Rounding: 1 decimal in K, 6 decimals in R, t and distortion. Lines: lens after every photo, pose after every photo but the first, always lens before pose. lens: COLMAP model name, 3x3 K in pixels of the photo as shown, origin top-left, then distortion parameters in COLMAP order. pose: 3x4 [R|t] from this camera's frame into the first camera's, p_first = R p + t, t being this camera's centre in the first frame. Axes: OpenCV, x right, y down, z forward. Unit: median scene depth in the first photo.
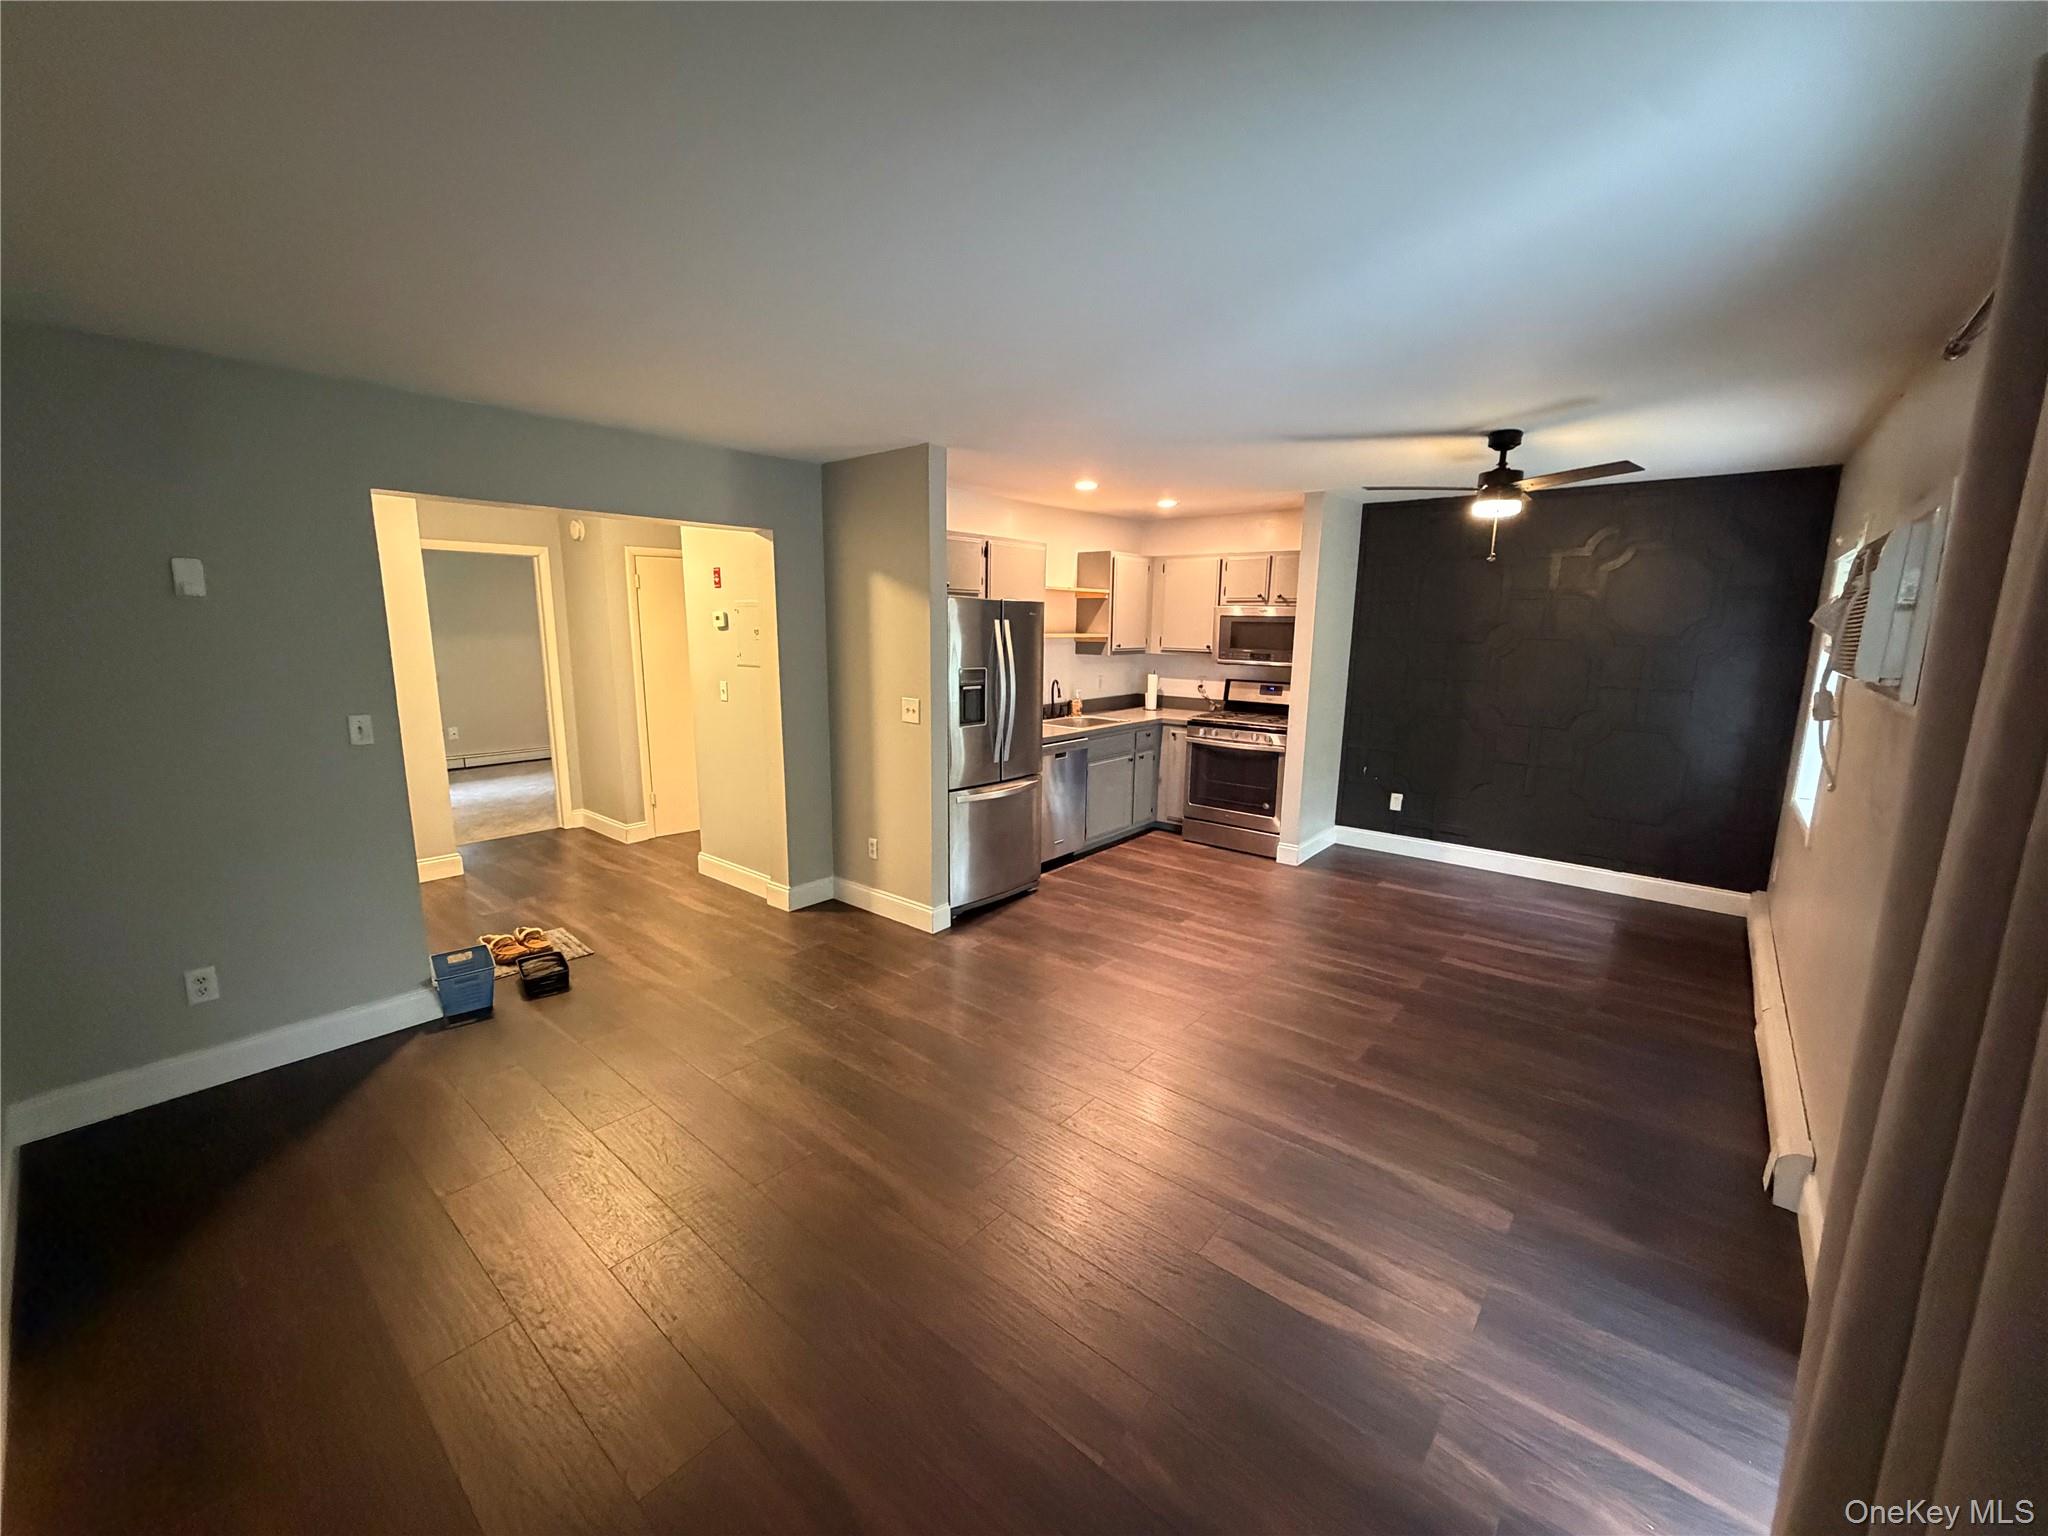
lens RADIAL K [[817.9, 0, 1020.9], [0, 817.9, 766.6], [0, 0, 1]] dist [-0.001240, 0.000022]
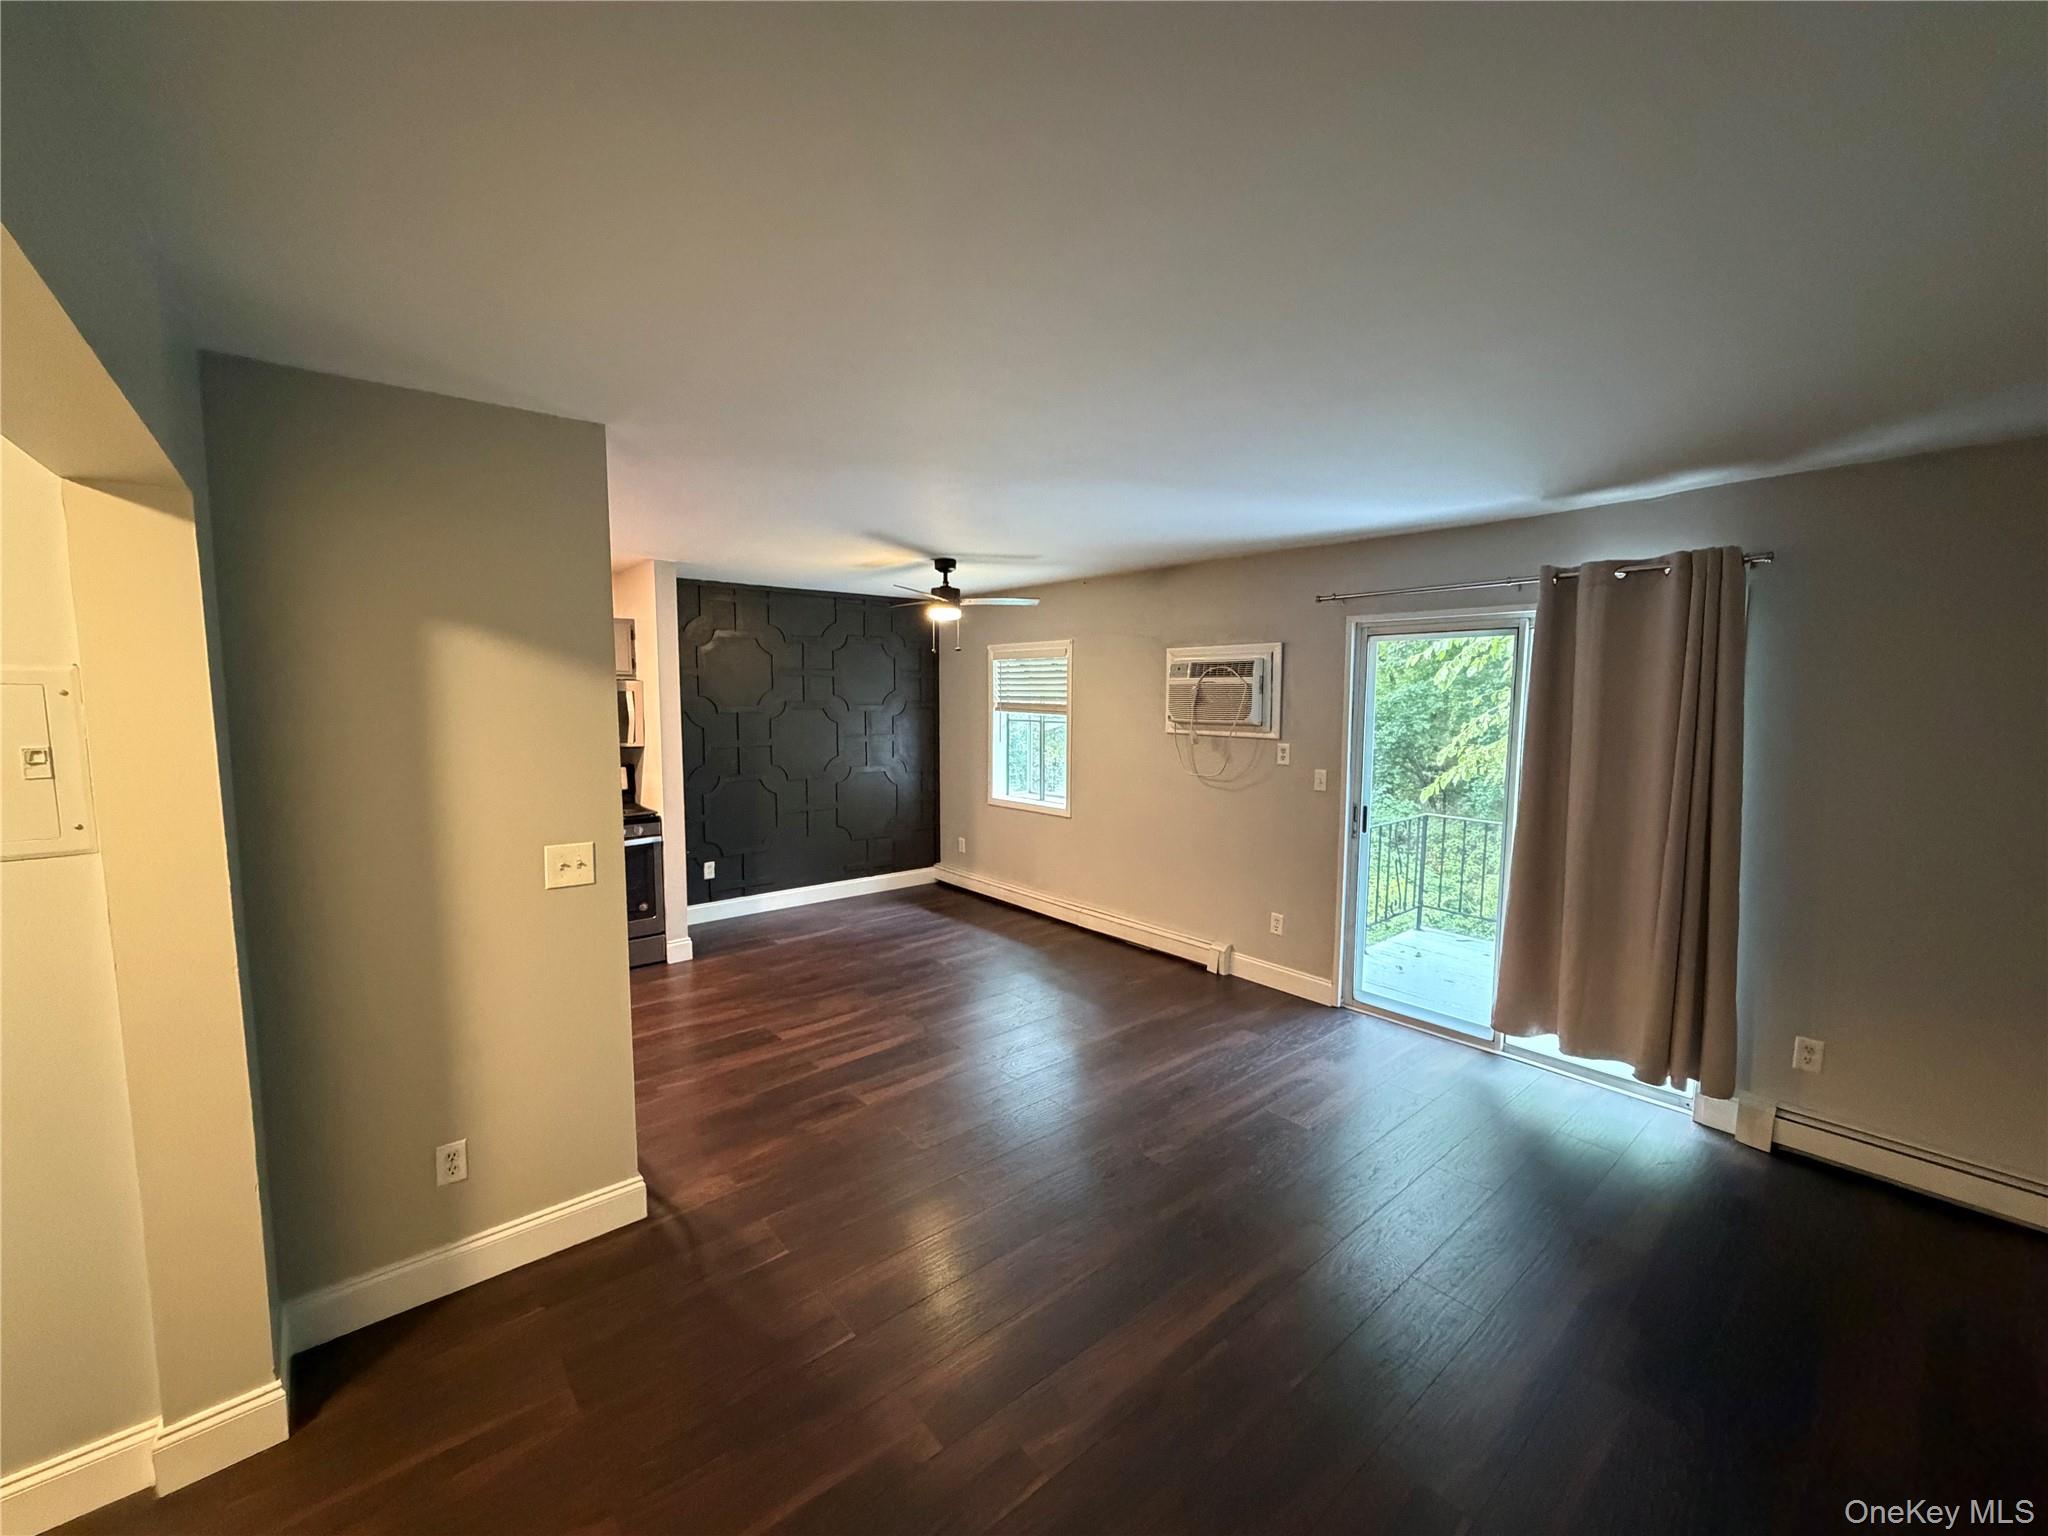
lens RADIAL K [[817.9, 0, 1023.4], [0, 817.9, 769.9], [0, 0, 1]] dist [-0.001240, 0.000022]
pose [[0.165512, -0.104326, 0.980674, -0.617473], [0.171609, 0.982265, 0.075532, -0.119706], [-0.971162, 0.155791, 0.180480, 0.558292]]
